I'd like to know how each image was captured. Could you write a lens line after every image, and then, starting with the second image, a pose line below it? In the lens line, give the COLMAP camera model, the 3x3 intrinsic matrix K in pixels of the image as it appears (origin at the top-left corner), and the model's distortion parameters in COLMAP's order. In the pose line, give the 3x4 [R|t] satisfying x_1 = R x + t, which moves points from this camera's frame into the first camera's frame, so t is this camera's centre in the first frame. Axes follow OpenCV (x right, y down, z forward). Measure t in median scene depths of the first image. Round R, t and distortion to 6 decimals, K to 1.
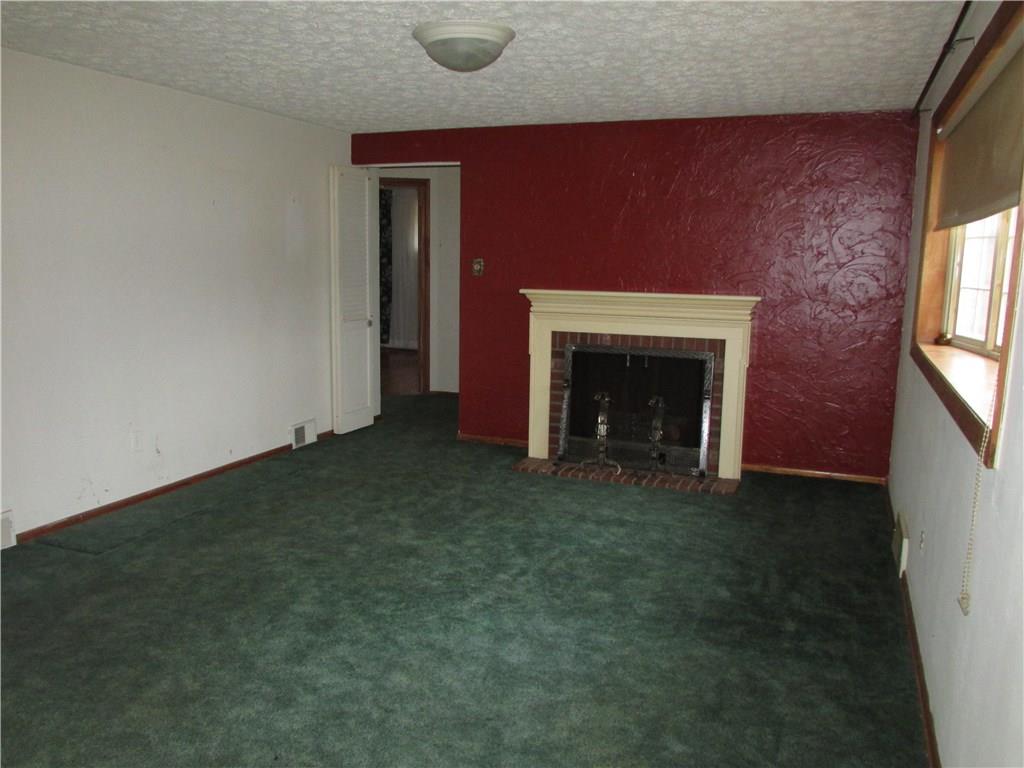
lens RADIAL K [[826.7, 0, 512.0], [0, 826.7, 384.0], [0, 0, 1]] dist [-0.032392, -0.001318]
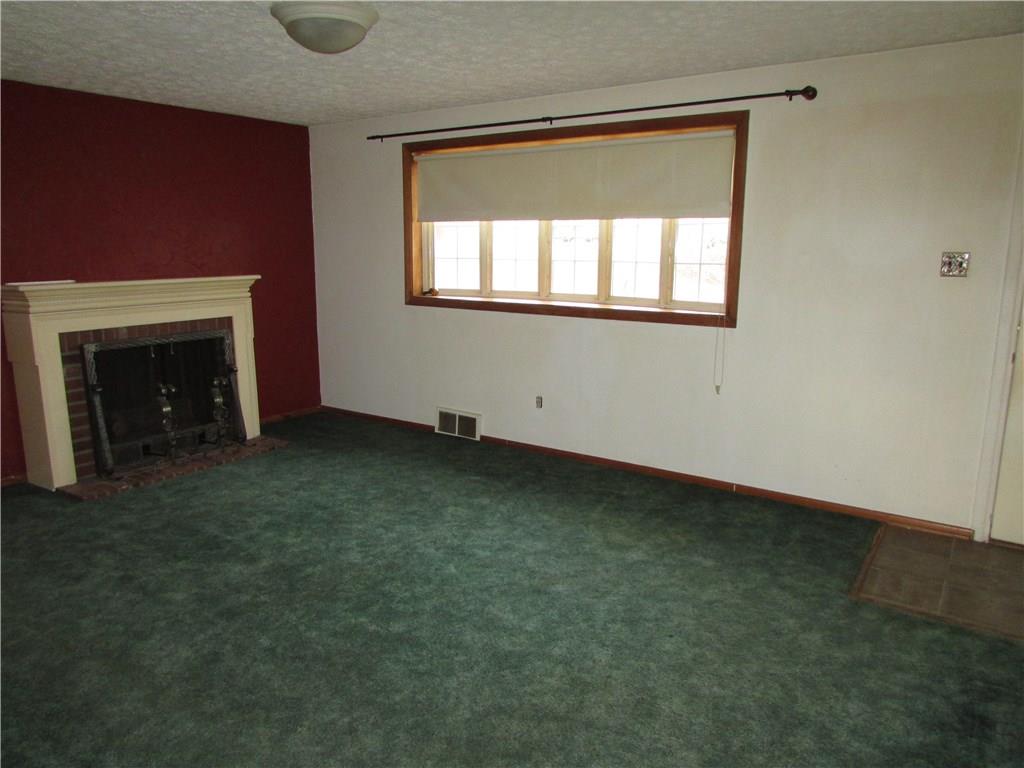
lens RADIAL K [[725.3, 0, 512.0], [0, 725.3, 384.0], [0, 0, 1]] dist [-0.005922, -0.003095]
pose [[0.230467, -0.199442, 0.952422, -0.672147], [0.154357, 0.973871, 0.166582, -0.078349], [-0.960759, 0.108622, 0.255231, 0.450915]]
